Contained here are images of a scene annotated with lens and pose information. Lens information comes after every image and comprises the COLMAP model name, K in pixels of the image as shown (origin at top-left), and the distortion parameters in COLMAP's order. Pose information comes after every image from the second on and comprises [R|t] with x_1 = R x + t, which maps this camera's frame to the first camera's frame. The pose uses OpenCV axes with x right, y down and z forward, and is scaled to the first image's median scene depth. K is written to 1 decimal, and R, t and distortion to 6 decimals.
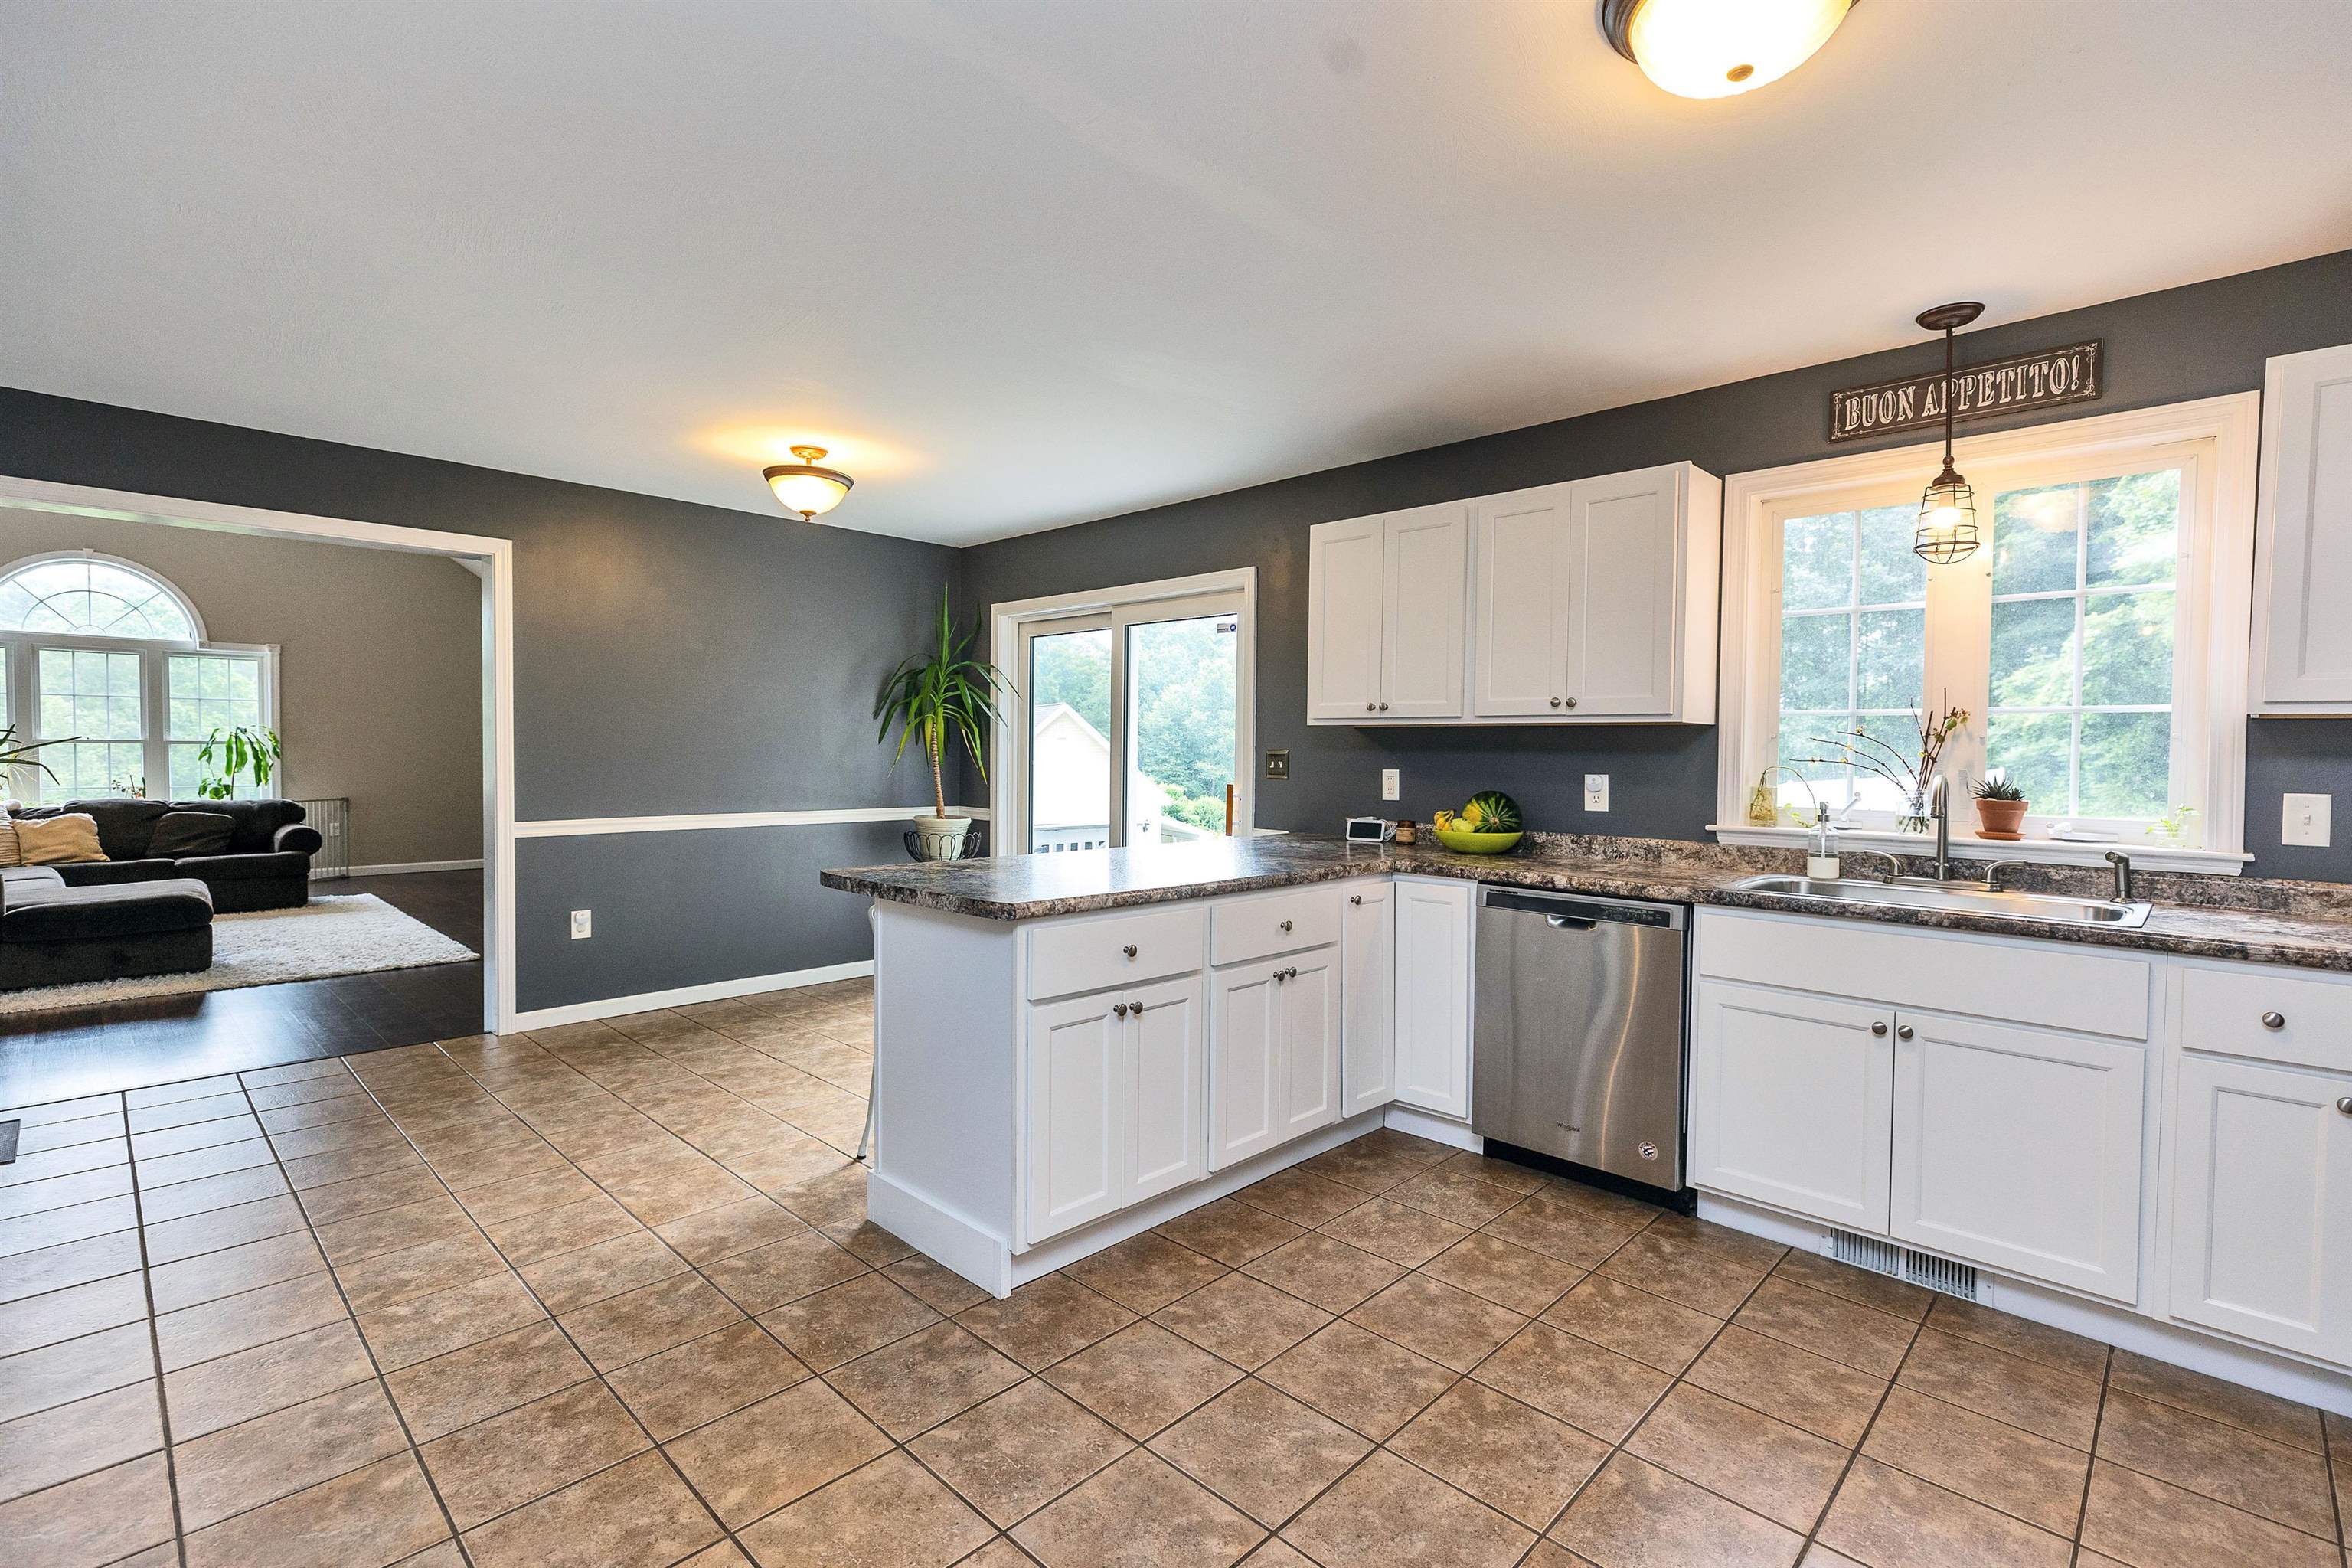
lens RADIAL K [[1074.5, 0, 1178.0], [0, 1074.5, 783.5], [0, 0, 1]] dist [0.007274, -0.000035]
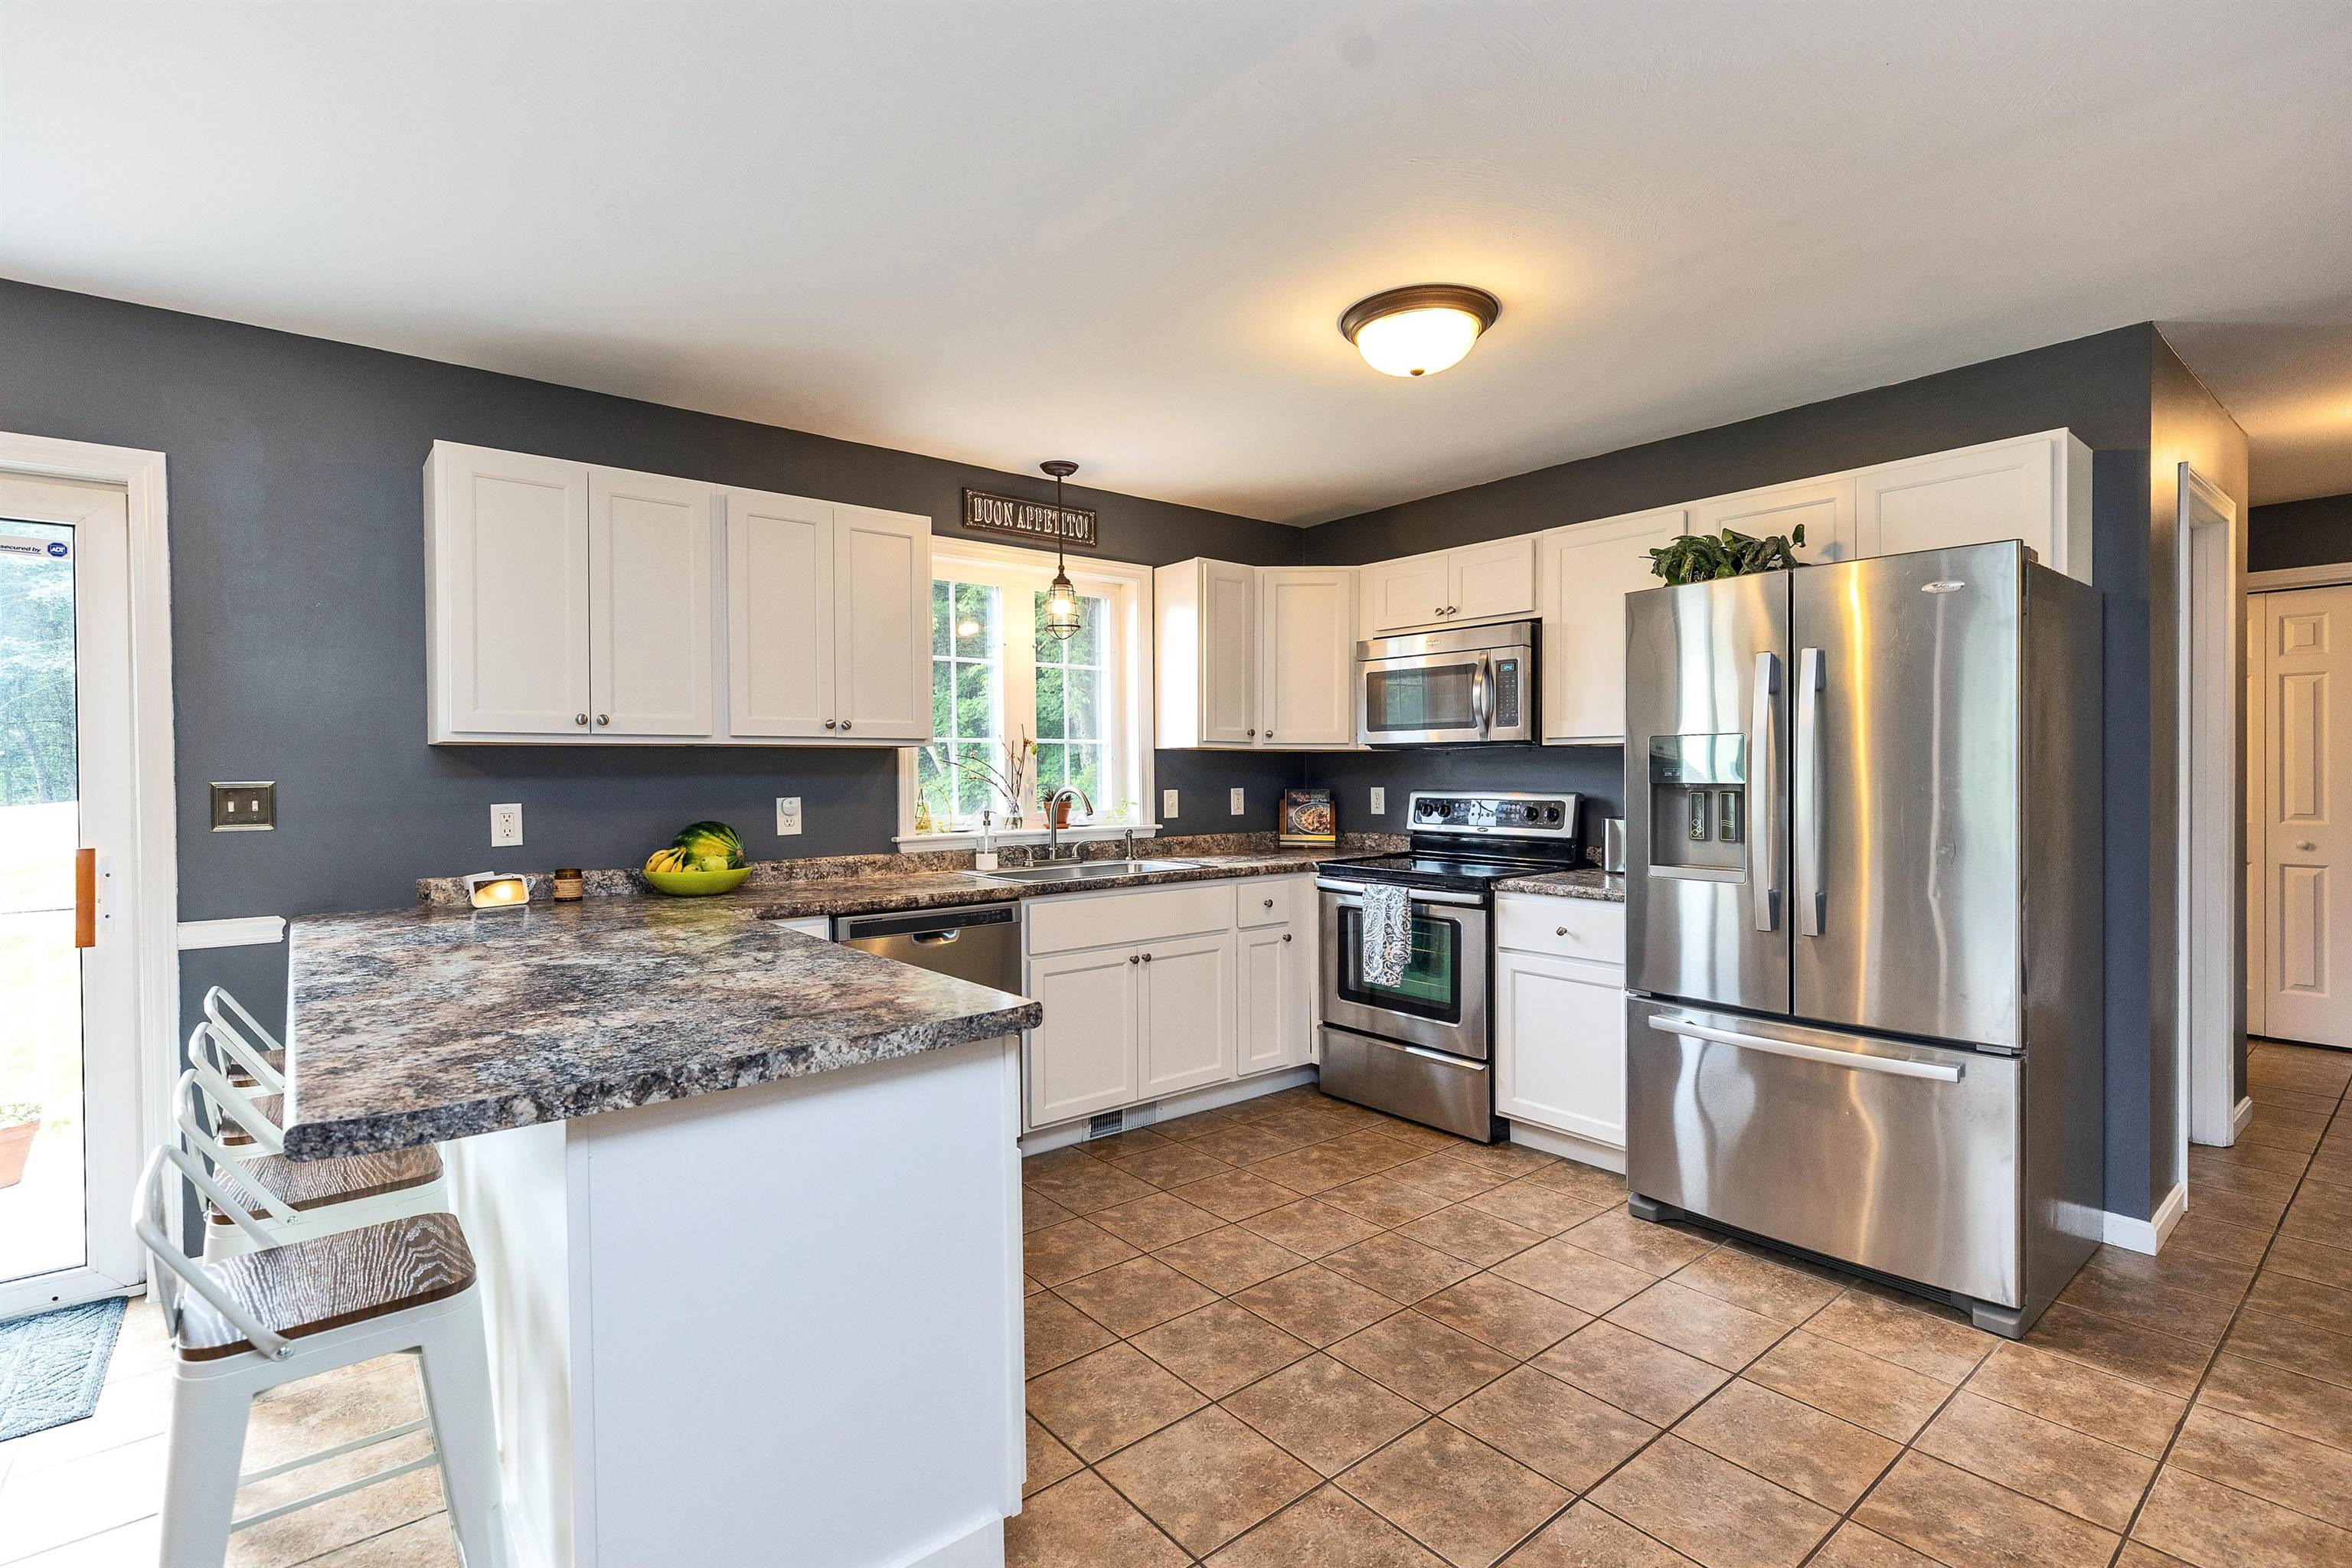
lens RADIAL K [[1074.5, 0, 1172.3], [0, 1074.5, 782.1], [0, 0, 1]] dist [0.007274, -0.000035]
pose [[0.121731, -0.023770, 0.992278, -0.702913], [0.041514, 0.998960, 0.018837, -0.034152], [-0.991695, 0.038900, 0.122591, 0.689226]]
